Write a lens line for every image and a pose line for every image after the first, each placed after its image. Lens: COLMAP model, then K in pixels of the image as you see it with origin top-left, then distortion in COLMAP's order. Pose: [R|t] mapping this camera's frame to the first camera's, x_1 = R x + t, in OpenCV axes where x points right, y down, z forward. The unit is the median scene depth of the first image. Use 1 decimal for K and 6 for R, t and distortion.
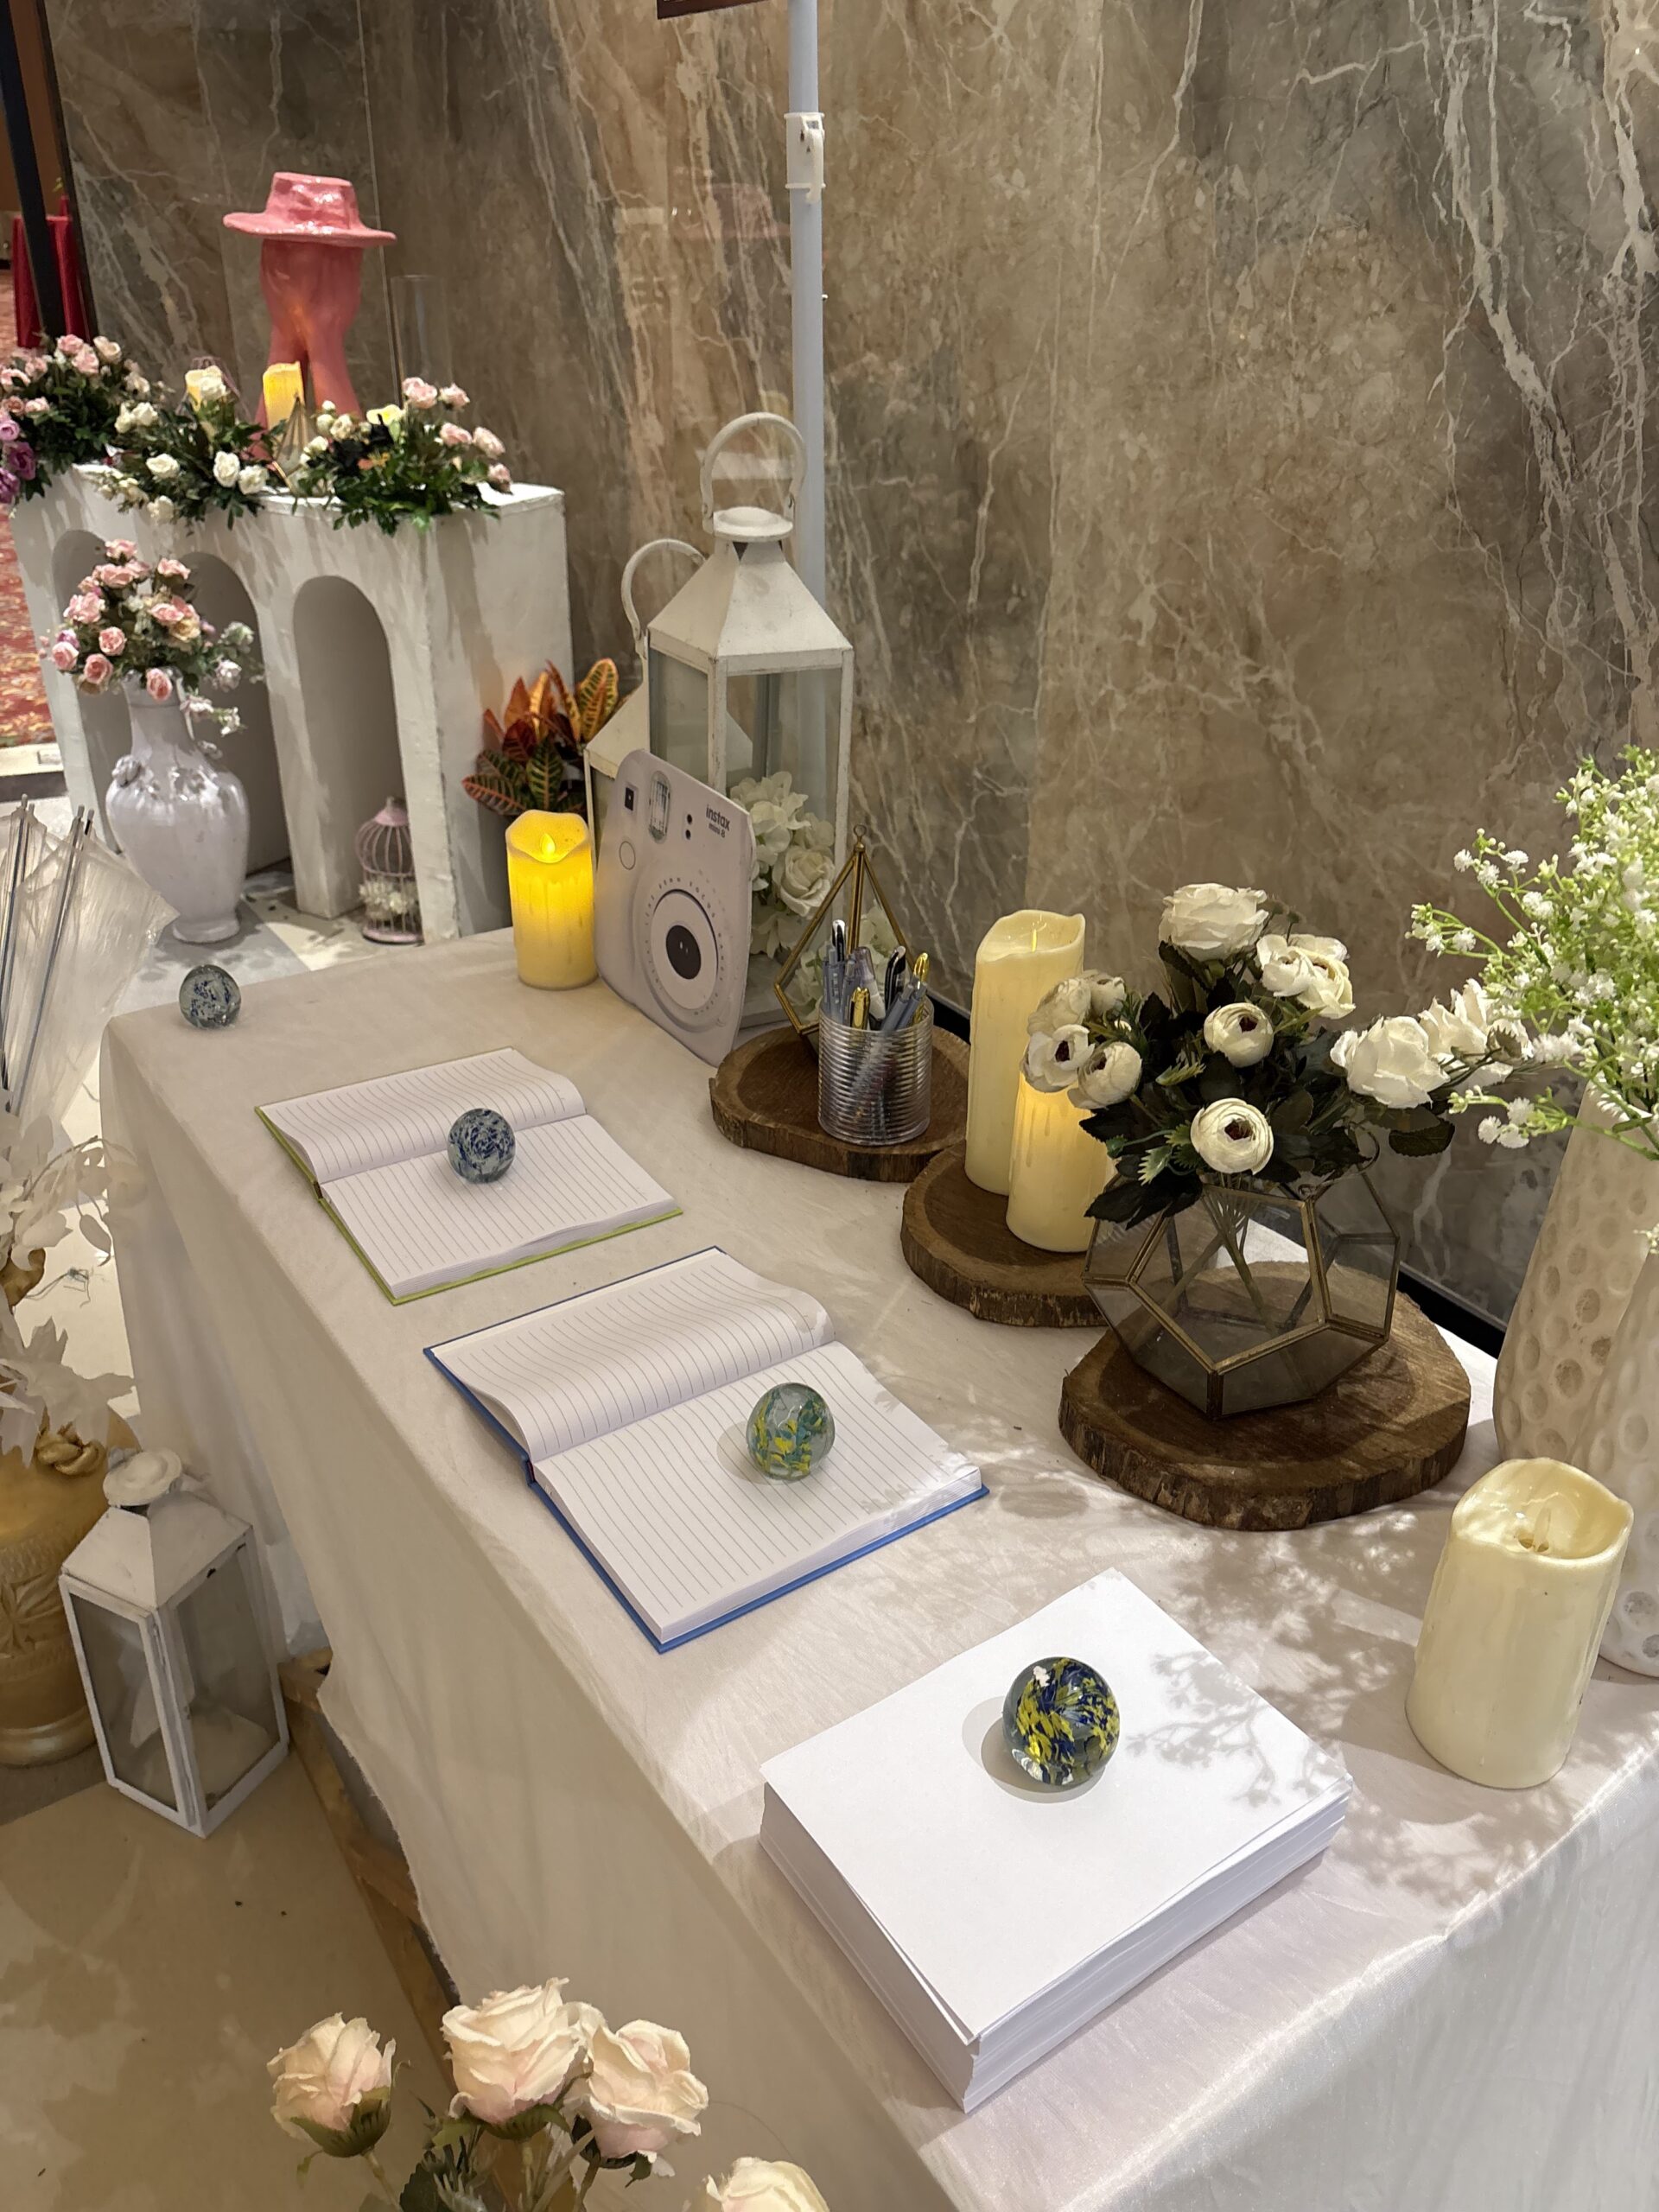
lens RADIAL K [[1681.0, 0, 834.1], [0, 1681.0, 1129.2], [0, 0, 1]] dist [0.039429, -0.056418]
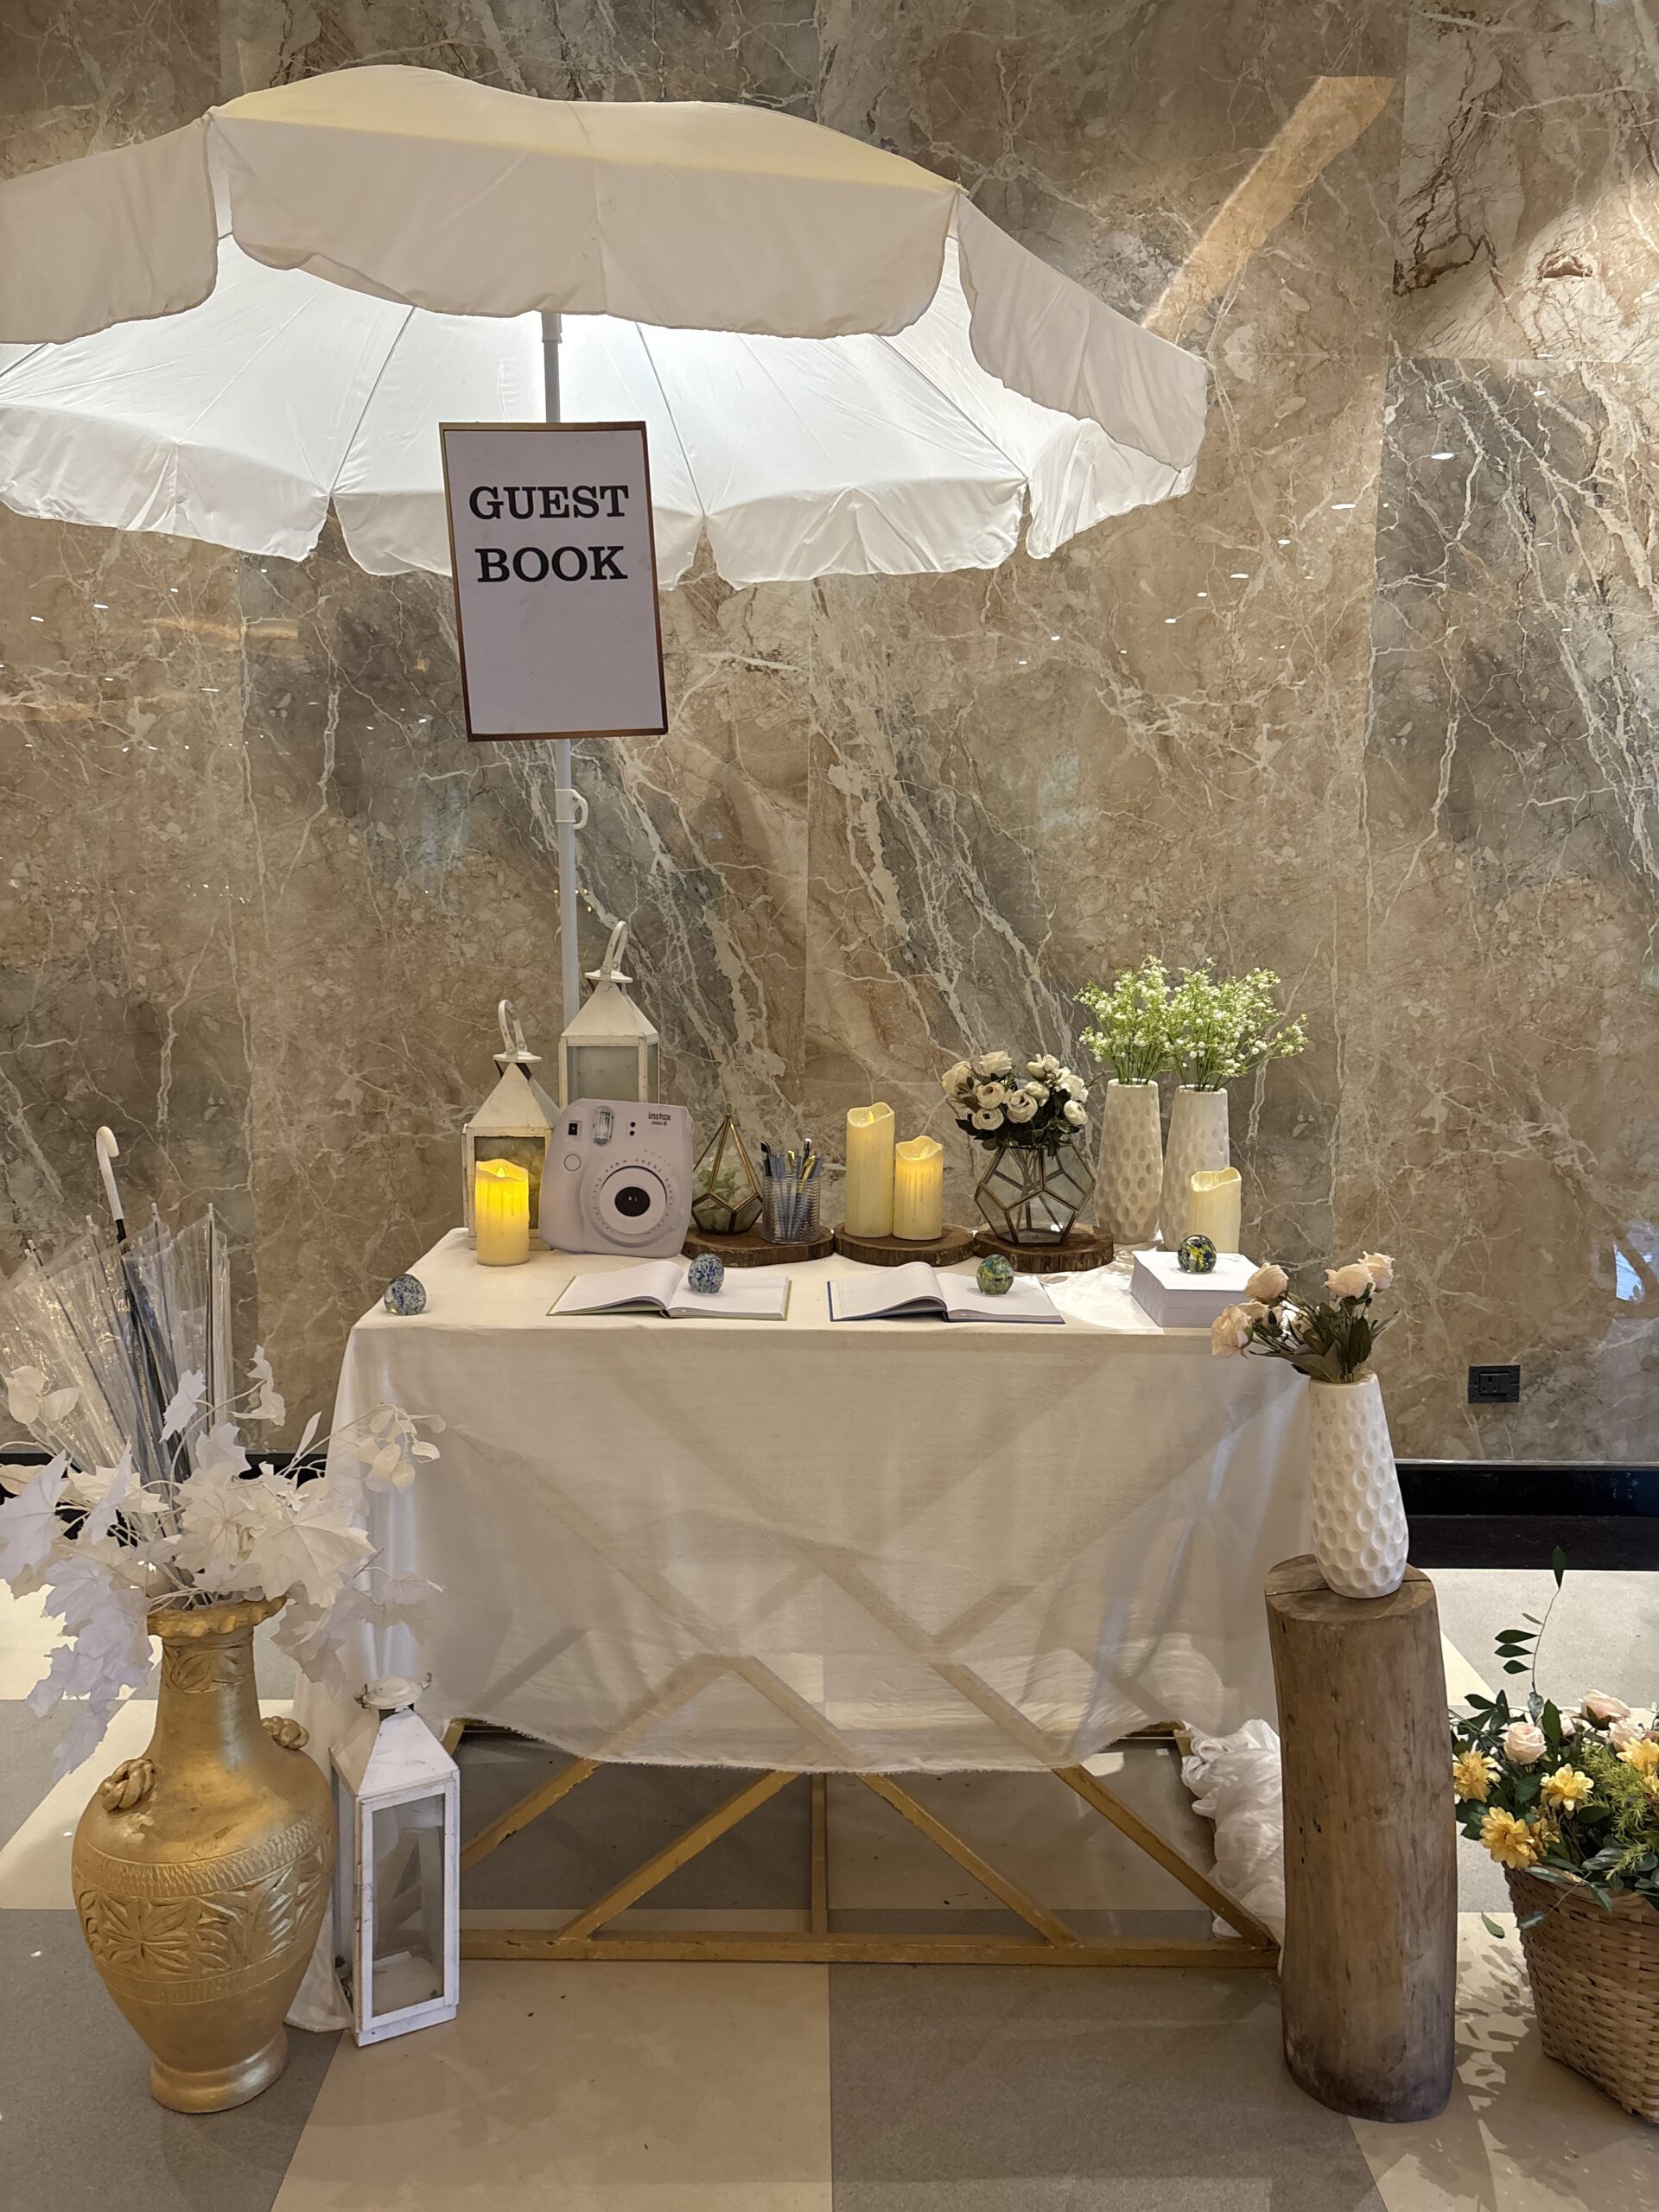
lens RADIAL K [[1681.0, 0, 834.1], [0, 1681.0, 1129.2], [0, 0, 1]] dist [0.039429, -0.056418]
pose [[0.552040, -0.128022, 0.823931, -0.909862], [0.404966, 0.904939, -0.130721, 0.091088], [-0.728872, 0.405827, 0.551407, -0.100032]]
